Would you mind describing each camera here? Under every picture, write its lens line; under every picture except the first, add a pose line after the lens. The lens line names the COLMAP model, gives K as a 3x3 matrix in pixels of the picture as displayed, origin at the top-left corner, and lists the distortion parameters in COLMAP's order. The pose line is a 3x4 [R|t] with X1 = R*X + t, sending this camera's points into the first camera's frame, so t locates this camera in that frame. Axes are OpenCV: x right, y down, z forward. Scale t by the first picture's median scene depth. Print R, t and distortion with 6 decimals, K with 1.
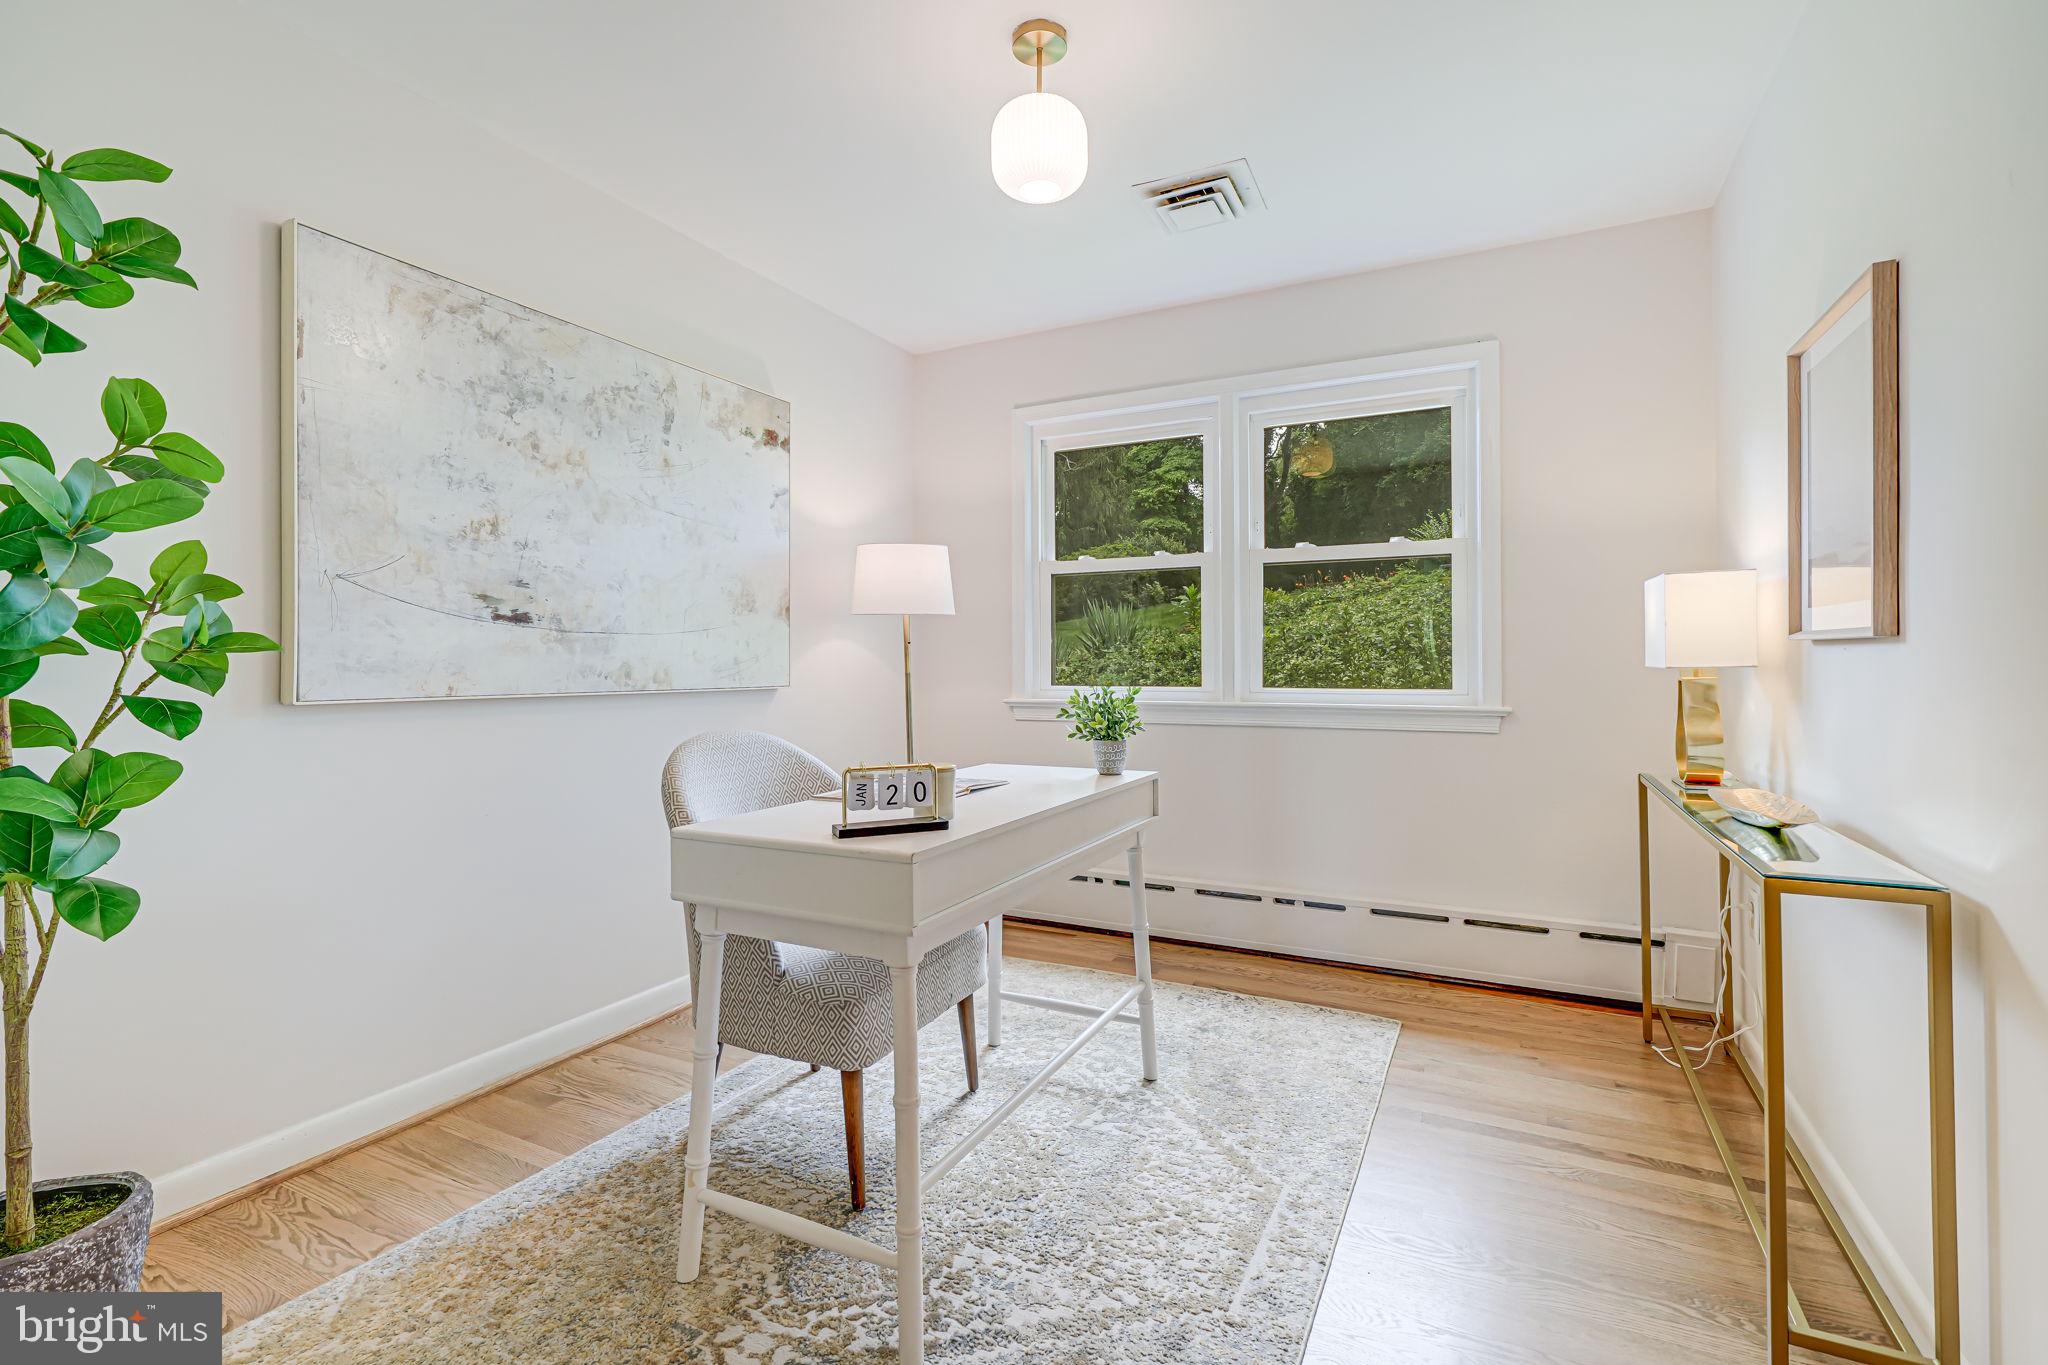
lens RADIAL K [[804.3, 0, 1018.7], [0, 804.3, 671.4], [0, 0, 1]] dist [-0.001406, -0.000056]
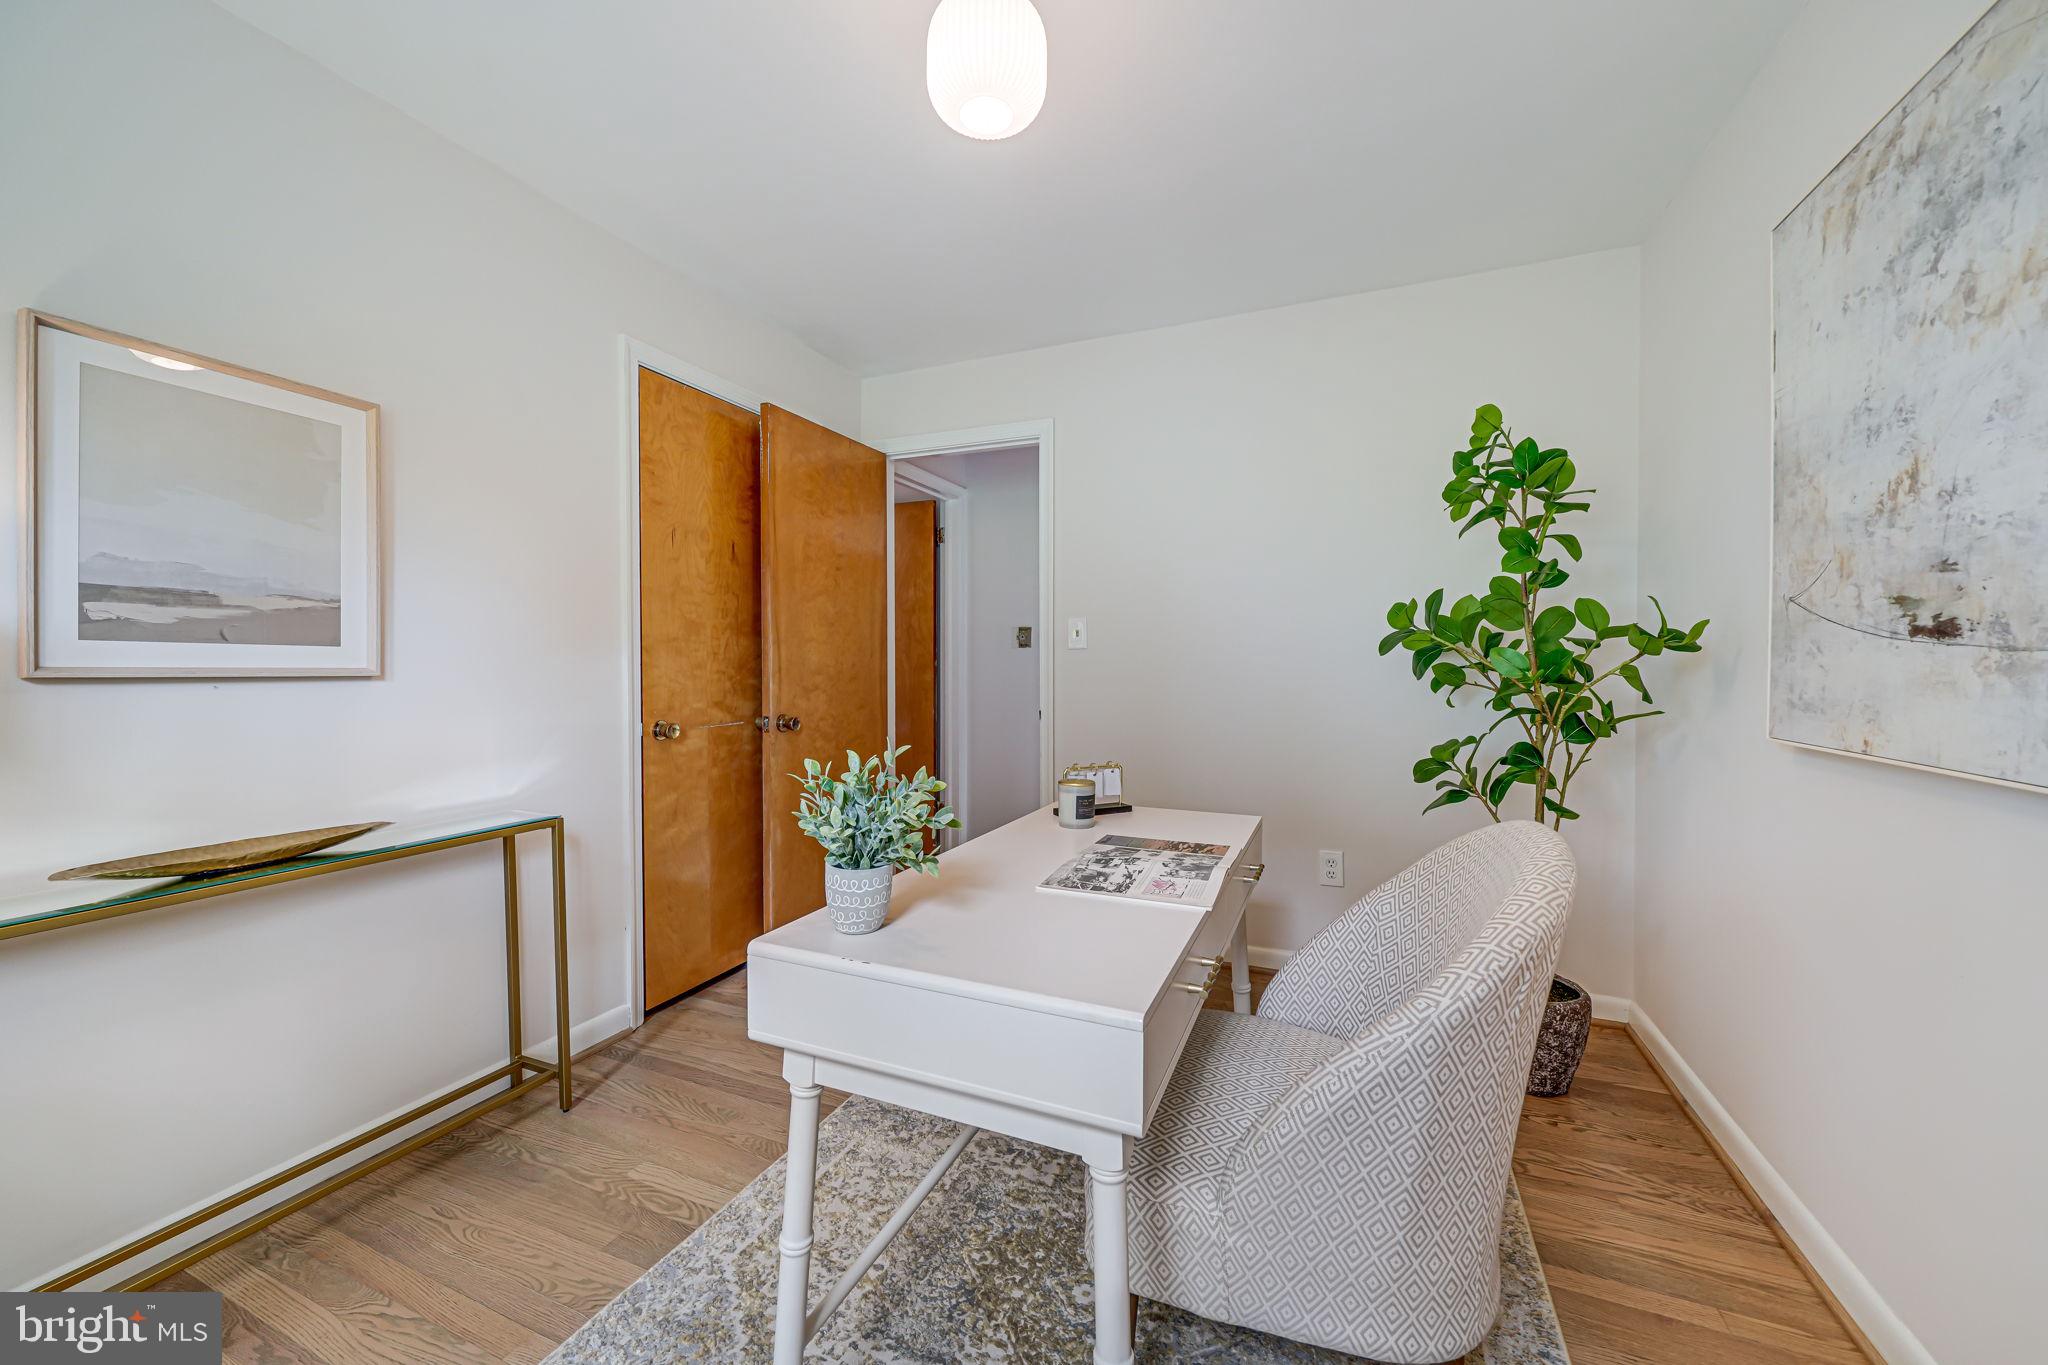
lens RADIAL K [[804.3, 0, 1018.7], [0, 804.3, 671.4], [0, 0, 1]] dist [-0.001406, -0.000056]
pose [[-0.997505, 0.003285, -0.070523, 0.046136], [0.001630, 0.999722, 0.023518, -0.052639], [0.070581, 0.023344, -0.997233, 1.535636]]
